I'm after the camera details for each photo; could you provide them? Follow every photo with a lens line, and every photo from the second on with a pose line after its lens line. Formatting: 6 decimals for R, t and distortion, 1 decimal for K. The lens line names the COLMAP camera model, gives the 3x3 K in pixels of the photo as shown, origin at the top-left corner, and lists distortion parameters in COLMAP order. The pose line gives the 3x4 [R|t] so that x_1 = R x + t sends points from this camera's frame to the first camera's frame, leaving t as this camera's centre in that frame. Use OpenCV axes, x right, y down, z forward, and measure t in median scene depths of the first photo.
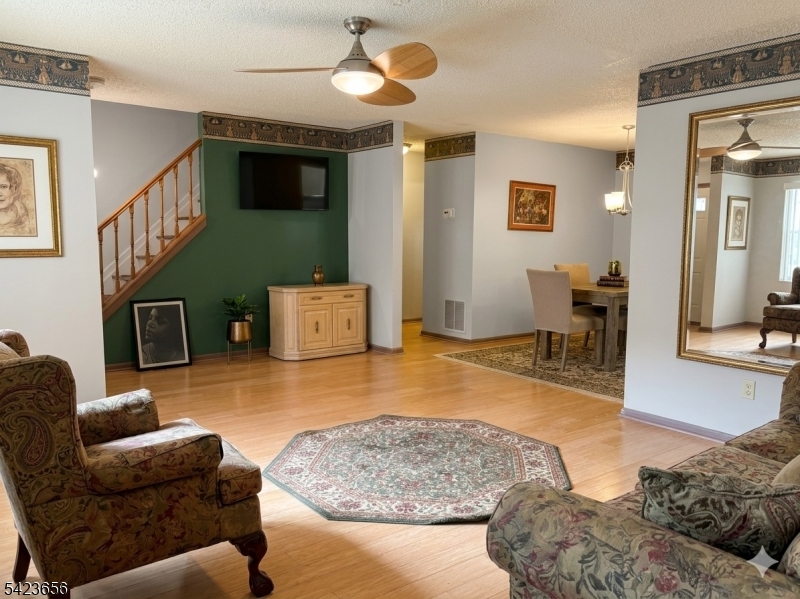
lens RADIAL K [[602.6, 0, 402.8], [0, 602.6, 300.6], [0, 0, 1]] dist [0.012146, -0.025450]
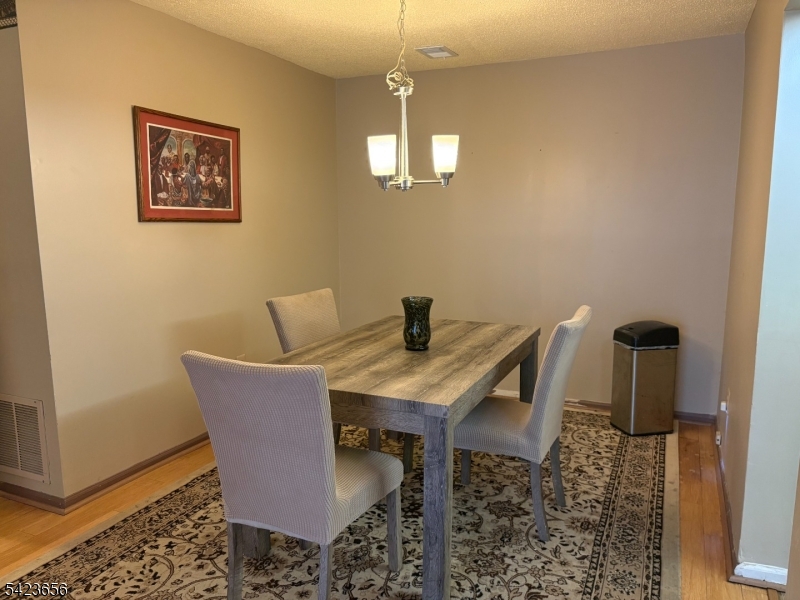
lens RADIAL K [[603.0, 0, 400.9], [0, 603.0, 299.2], [0, 0, 1]] dist [0.027991, -0.038604]
pose [[0.874148, -0.085905, 0.478002, 0.123815], [0.069557, 0.996230, 0.051836, -0.069874], [-0.480653, -0.012064, 0.876828, 0.513667]]
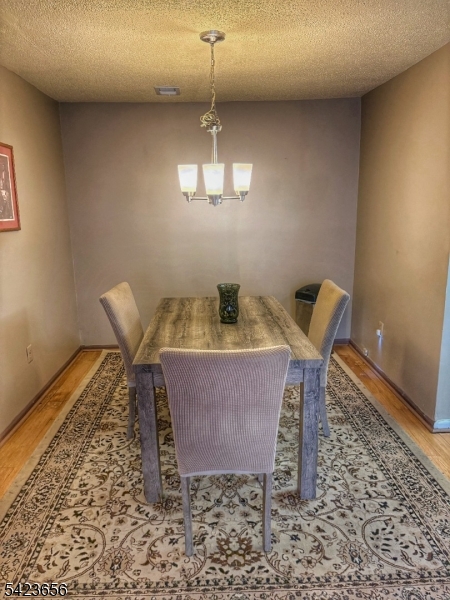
lens RADIAL K [[452.2, 0, 228.4], [0, 452.2, 298.7], [0, 0, 1]] dist [0.027991, -0.038604]
pose [[0.573170, -0.195869, 0.795683, 0.008287], [0.119332, 0.980613, 0.155431, -0.097777], [-0.810701, 0.005862, 0.585431, 0.613447]]
